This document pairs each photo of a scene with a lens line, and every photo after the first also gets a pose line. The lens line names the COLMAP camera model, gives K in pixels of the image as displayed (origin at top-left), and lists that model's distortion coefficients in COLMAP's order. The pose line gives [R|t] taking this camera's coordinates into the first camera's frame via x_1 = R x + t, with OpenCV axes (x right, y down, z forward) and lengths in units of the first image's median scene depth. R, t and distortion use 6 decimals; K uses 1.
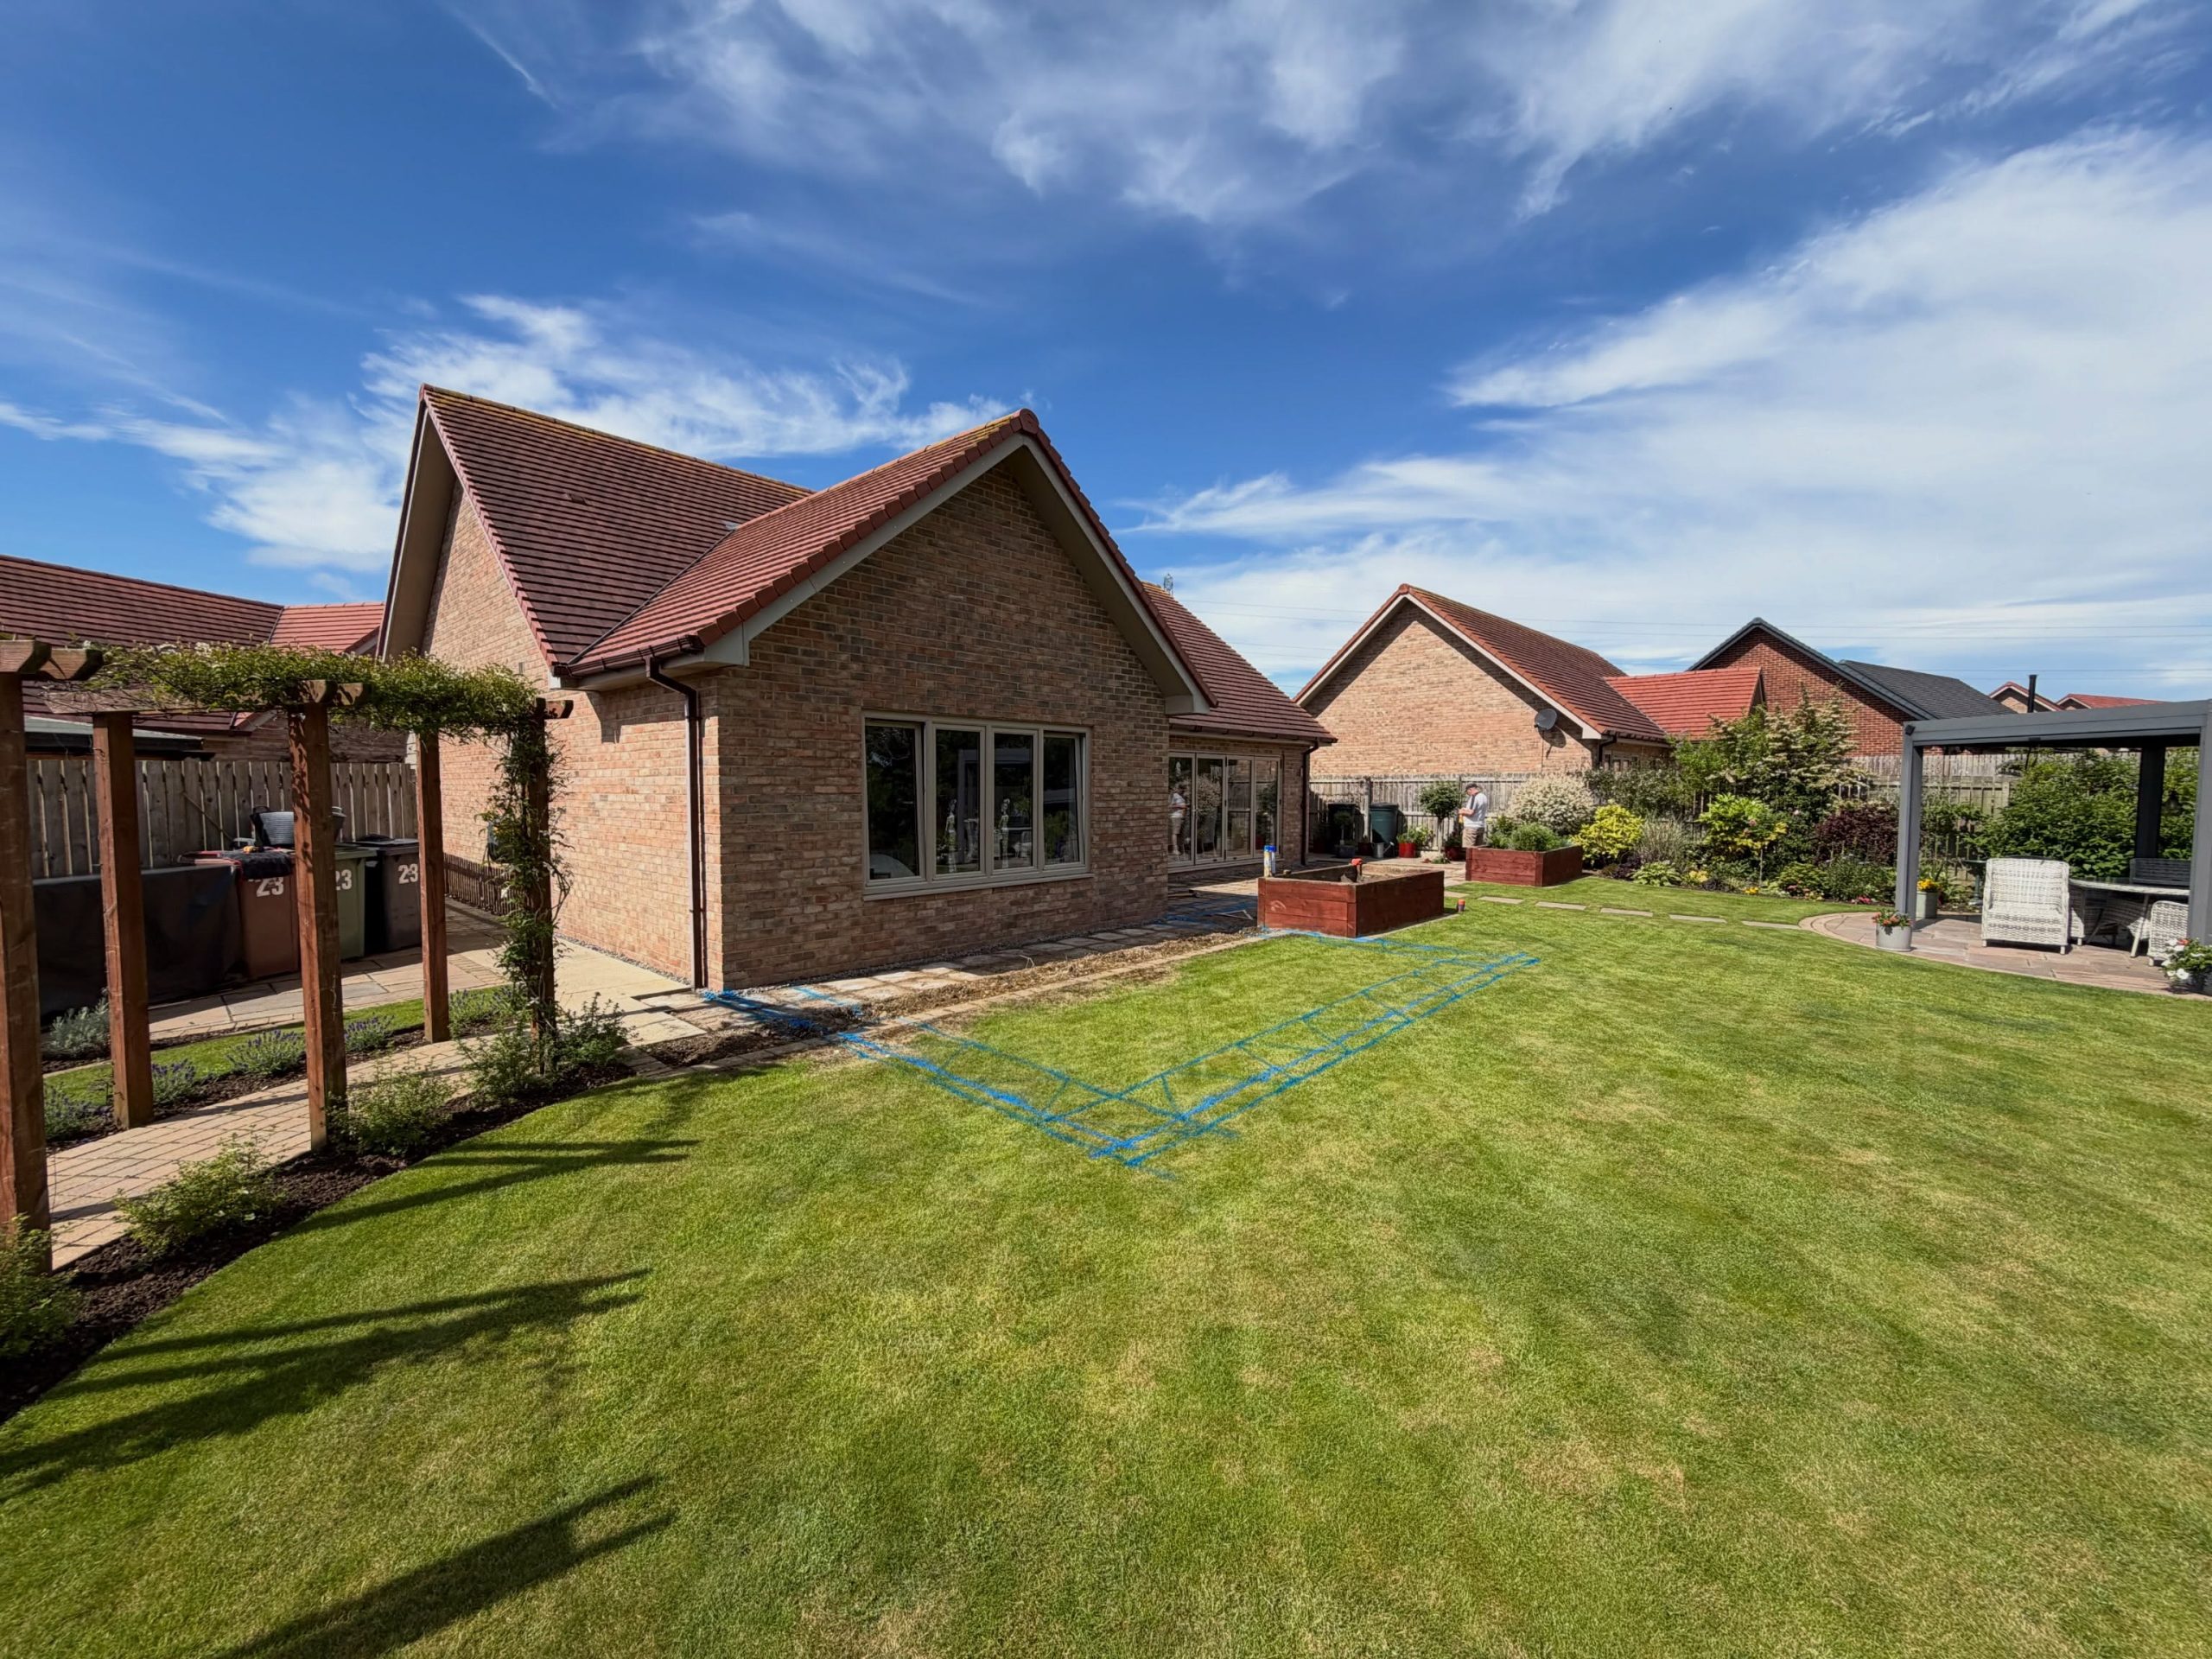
lens RADIAL K [[887.0, 0, 1125.3], [0, 887.0, 831.7], [0, 0, 1]] dist [-0.001649, 0.000586]
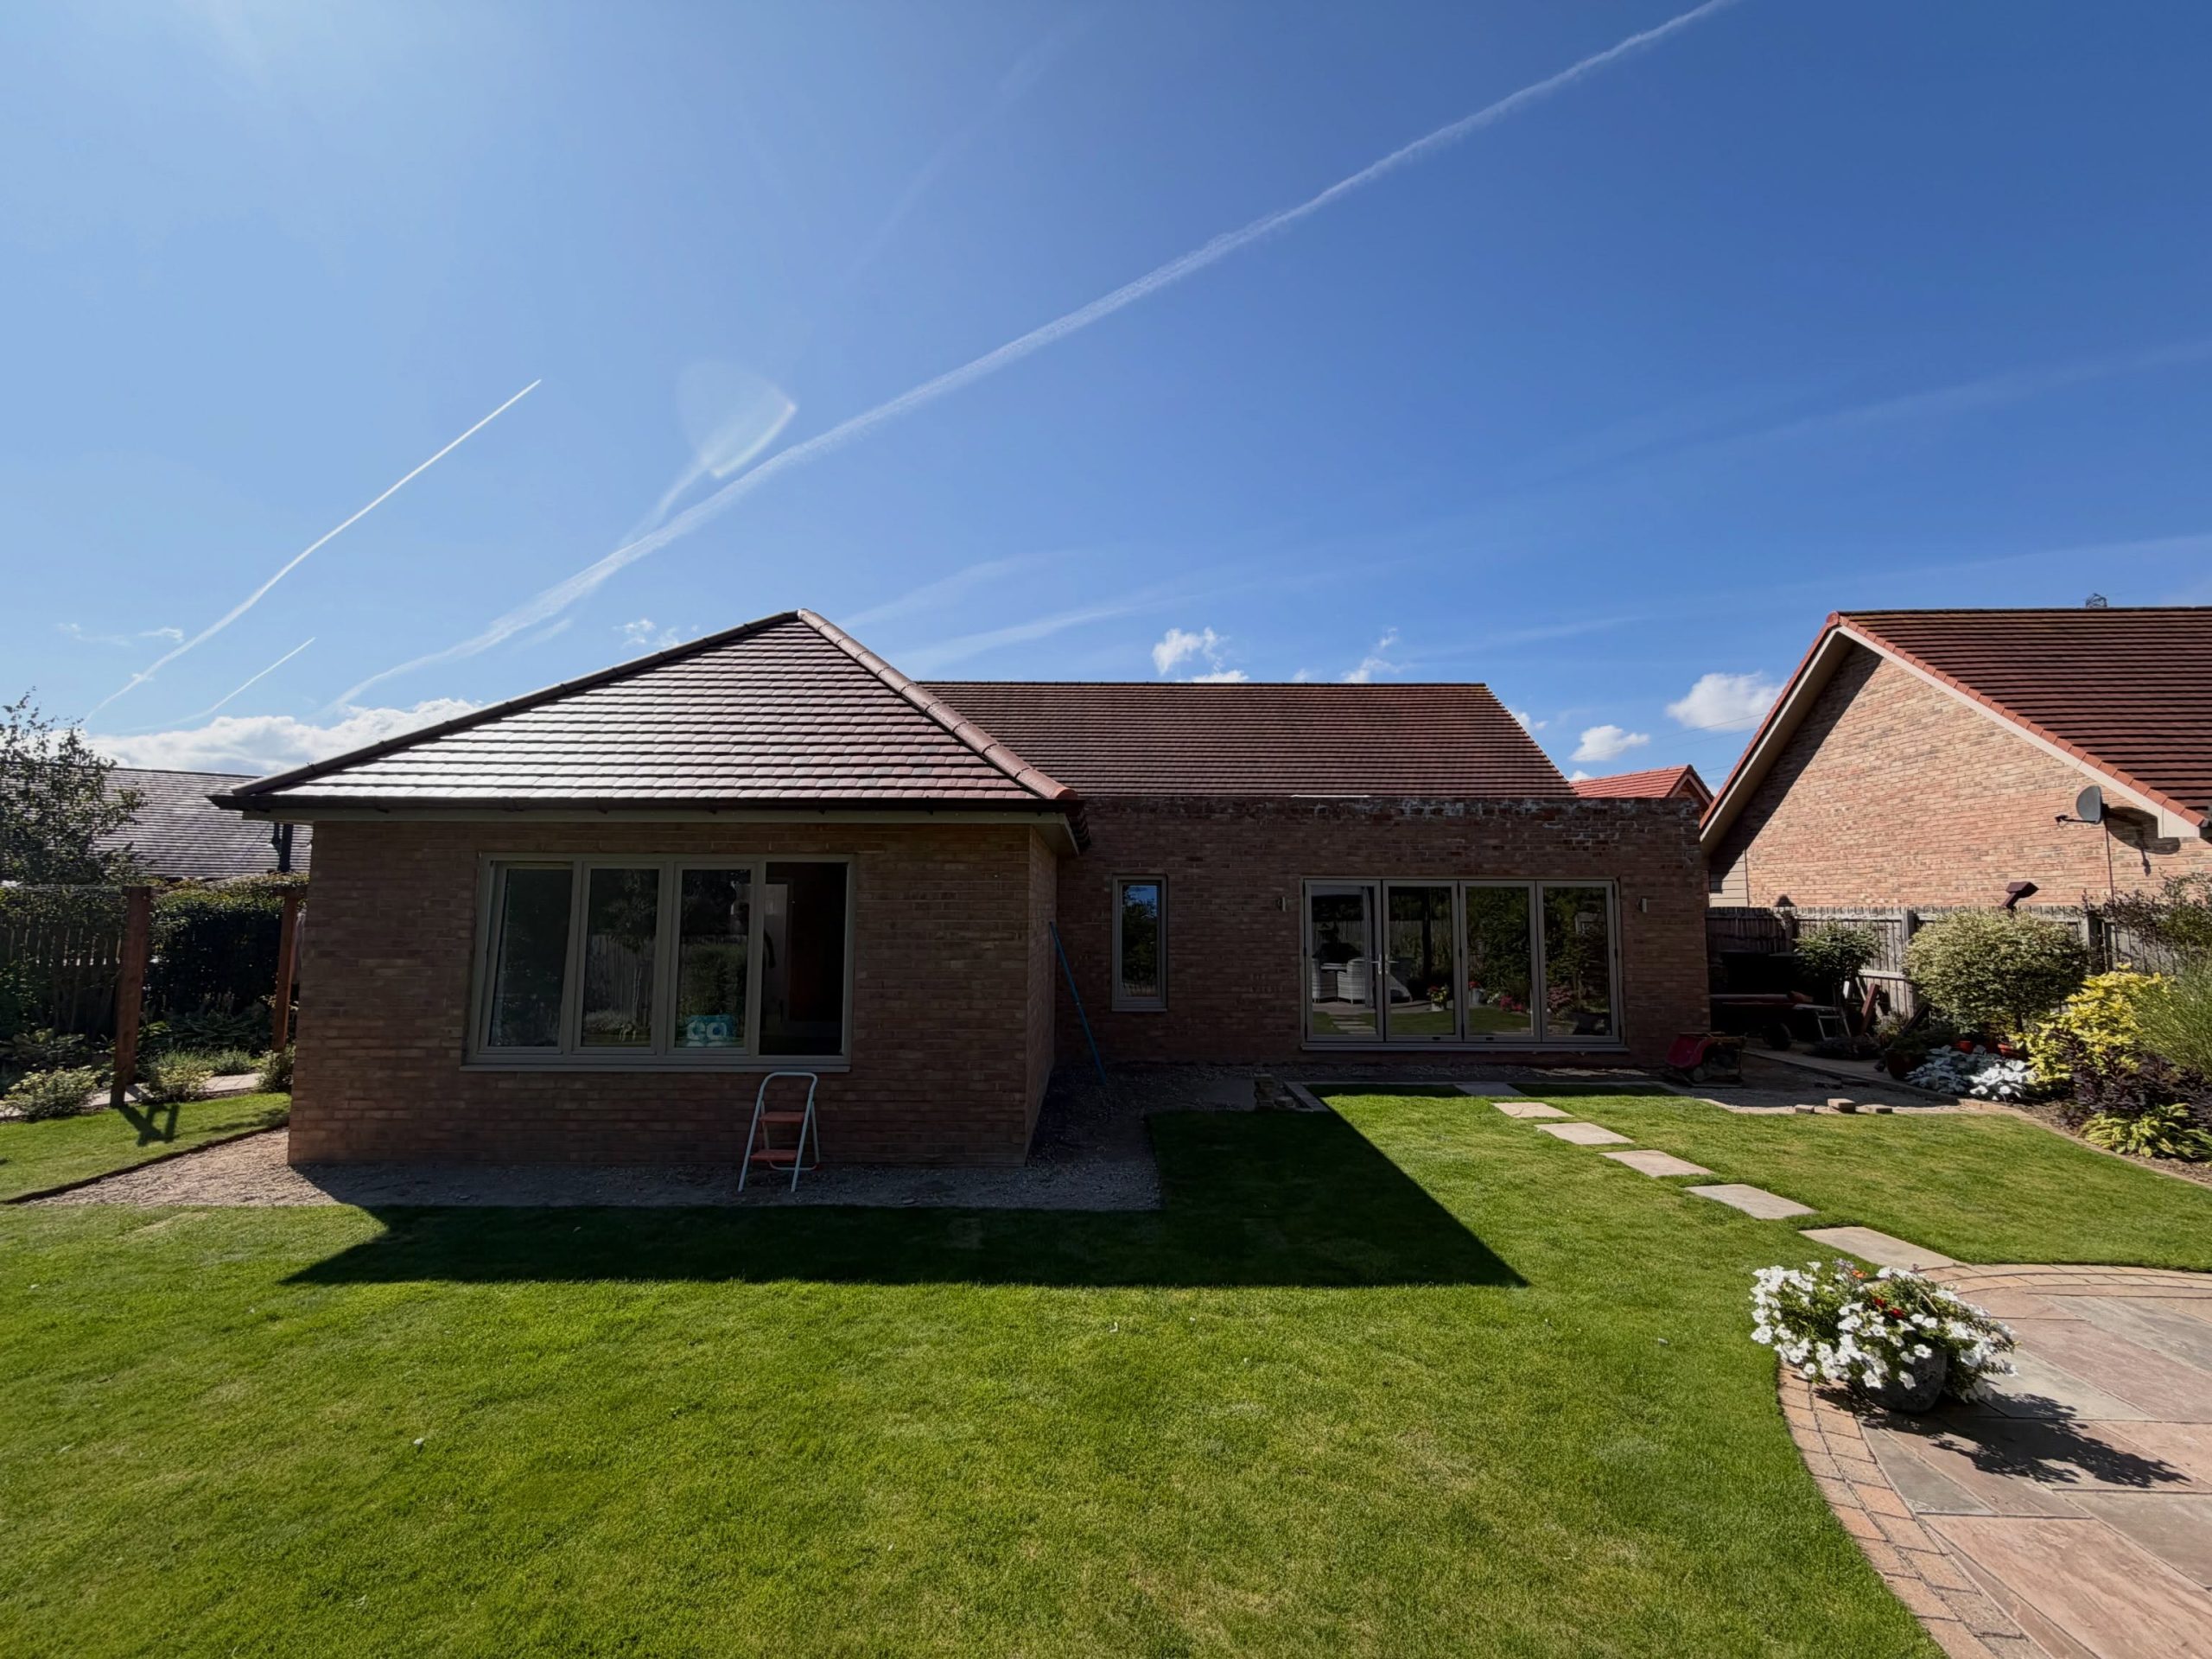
lens RADIAL K [[887.0, 0, 1094.9], [0, 887.0, 819.4], [0, 0, 1]] dist [-0.001649, 0.000586]
pose [[0.659208, -0.075932, -0.748117, 1.053974], [-0.040013, 0.989937, -0.135735, -0.049224], [0.750895, 0.119412, 0.649536, 0.471610]]
